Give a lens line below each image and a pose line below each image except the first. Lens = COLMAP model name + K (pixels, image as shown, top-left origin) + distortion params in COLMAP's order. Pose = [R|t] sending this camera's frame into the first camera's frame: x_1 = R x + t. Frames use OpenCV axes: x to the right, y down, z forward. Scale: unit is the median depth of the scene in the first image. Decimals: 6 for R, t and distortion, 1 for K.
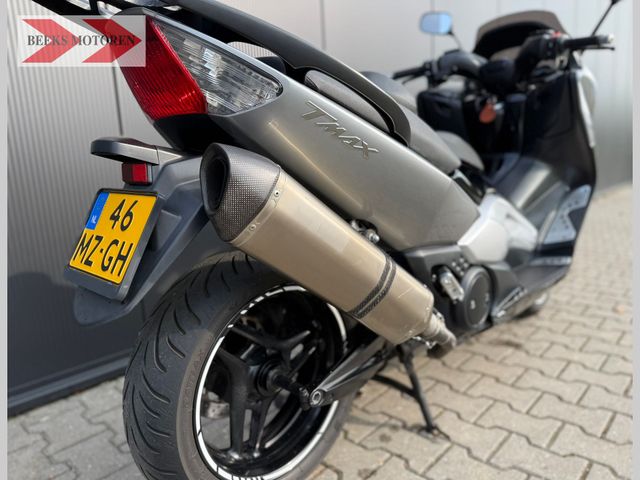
lens RADIAL K [[449.6, 0, 316.6], [0, 449.6, 240.4], [0, 0, 1]] dist [0.012023, -0.037307]
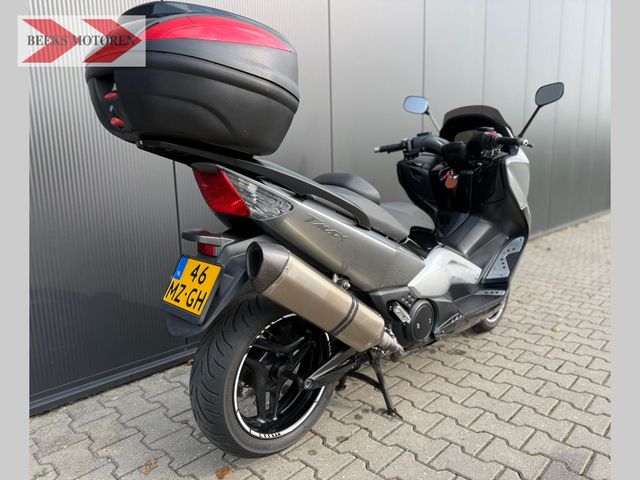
lens RADIAL K [[449.6, 0, 338.4], [0, 449.6, 231.3], [0, 0, 1]] dist [0.012023, -0.037307]
pose [[0.999206, 0.034941, 0.019155, 0.044892], [-0.034473, 0.999111, -0.024249, -0.123040], [-0.019986, 0.023570, 0.999522, -0.476013]]
